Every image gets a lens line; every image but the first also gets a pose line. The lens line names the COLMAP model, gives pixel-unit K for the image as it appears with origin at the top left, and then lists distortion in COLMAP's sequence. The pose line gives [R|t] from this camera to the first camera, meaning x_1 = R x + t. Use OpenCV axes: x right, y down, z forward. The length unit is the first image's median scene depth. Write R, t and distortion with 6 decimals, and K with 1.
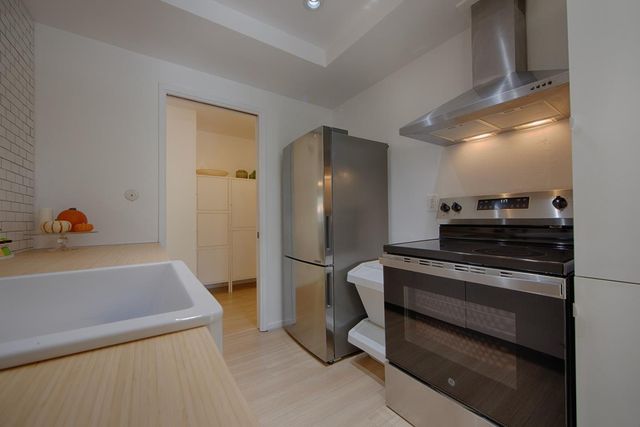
lens RADIAL K [[254.6, 0, 320.6], [0, 254.6, 215.4], [0, 0, 1]] dist [-0.001050, -0.000128]
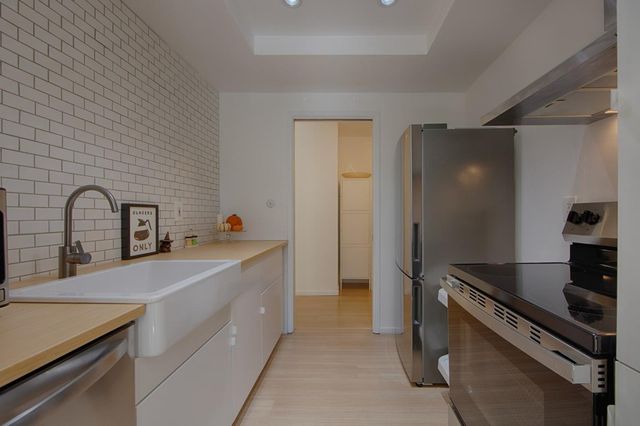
lens RADIAL K [[272.8, 0, 344.4], [0, 272.8, 217.0], [0, 0, 1]] dist [-0.000557, -0.000131]
pose [[0.820306, 0.018118, -0.571638, 0.403130], [-0.003078, 0.999623, 0.027266, -0.053122], [0.571917, -0.020607, 0.820053, 0.064170]]
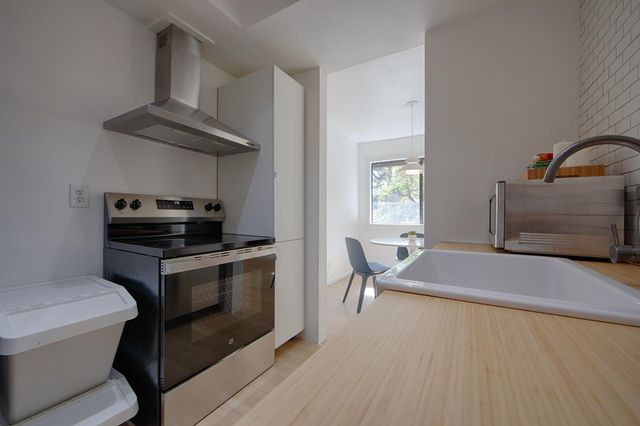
lens RADIAL K [[254.6, 0, 320.6], [0, 254.6, 214.9], [0, 0, 1]] dist [-0.001050, -0.000128]
pose [[-0.426666, 0.016399, 0.904260, -0.571462], [-0.015804, 0.999548, -0.025584, 0.018598], [-0.904271, -0.025207, -0.426214, 0.750665]]
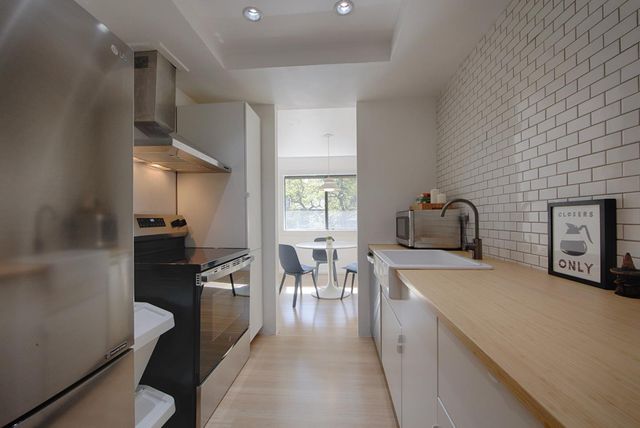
lens RADIAL K [[254.6, 0, 320.6], [0, 254.6, 215.9], [0, 0, 1]] dist [-0.001050, -0.000128]
pose [[-0.778366, 0.030957, 0.627048, -0.591036], [0.009987, 0.999268, -0.036936, -0.021217], [-0.627732, -0.022488, -0.778105, 1.219524]]
